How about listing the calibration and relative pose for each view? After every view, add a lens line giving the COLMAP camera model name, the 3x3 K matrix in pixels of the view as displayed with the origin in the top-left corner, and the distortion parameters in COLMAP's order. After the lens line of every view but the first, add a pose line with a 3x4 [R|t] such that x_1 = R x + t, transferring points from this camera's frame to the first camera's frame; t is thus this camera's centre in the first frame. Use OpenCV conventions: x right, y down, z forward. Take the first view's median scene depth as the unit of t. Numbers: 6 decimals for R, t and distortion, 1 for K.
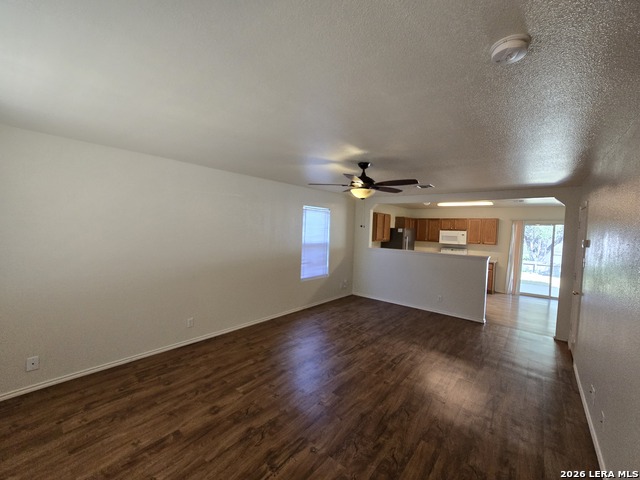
lens RADIAL K [[265.3, 0, 318.8], [0, 265.3, 242.4], [0, 0, 1]] dist [-0.006362, 0.001713]
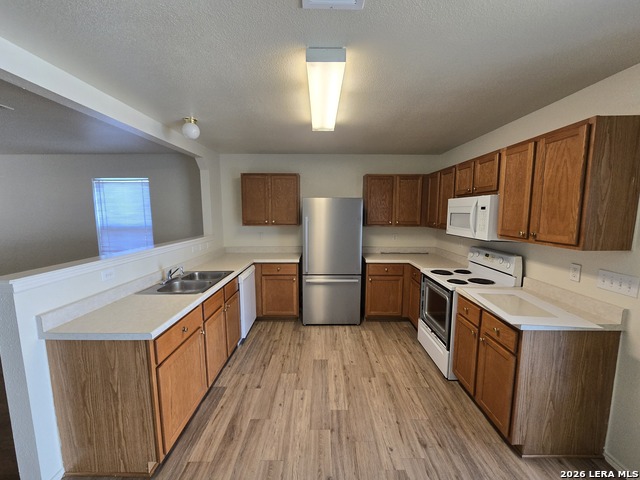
lens RADIAL K [[265.3, 0, 320.7], [0, 265.3, 242.8], [0, 0, 1]] dist [-0.006362, 0.001713]
pose [[0.645802, 0.059729, -0.761165, 1.747274], [-0.015968, 0.997774, 0.064749, -0.013550], [0.763338, -0.029661, 0.645318, 1.748181]]
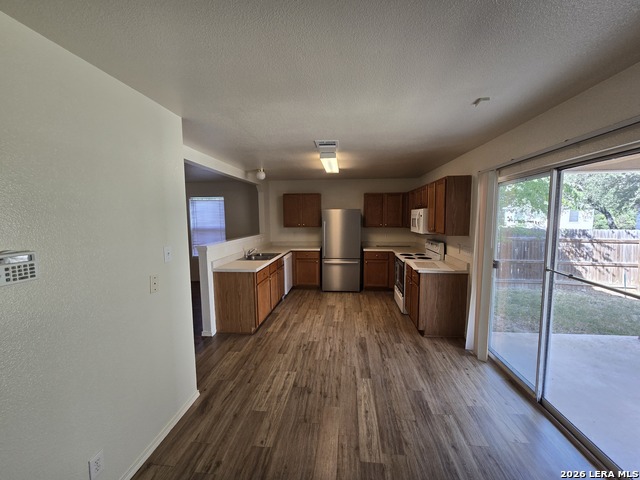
lens RADIAL K [[265.3, 0, 322.4], [0, 265.3, 241.2], [0, 0, 1]] dist [-0.006362, 0.001713]
pose [[0.574496, 0.040465, -0.817507, 2.326034], [-0.013968, 0.999116, 0.039638, 0.013611], [0.818388, -0.011353, 0.574553, 1.377476]]
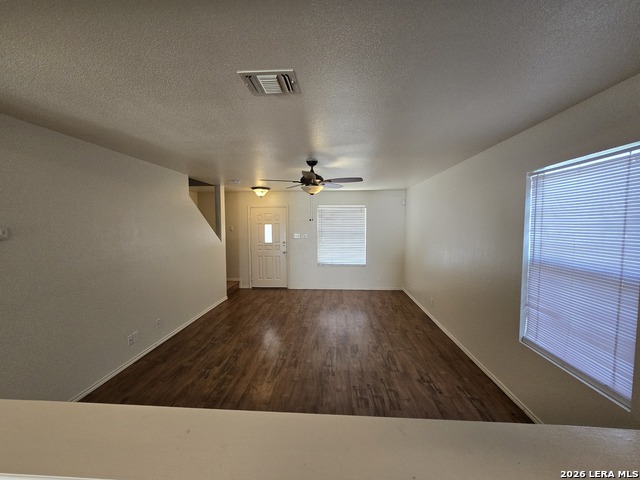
lens RADIAL K [[265.3, 0, 321.3], [0, 265.3, 241.7], [0, 0, 1]] dist [-0.006362, 0.001713]
pose [[-0.800918, 0.004332, -0.598759, 0.829436], [-0.060031, 0.994355, 0.087493, -0.072451], [0.595758, 0.106018, -0.796136, 2.009010]]
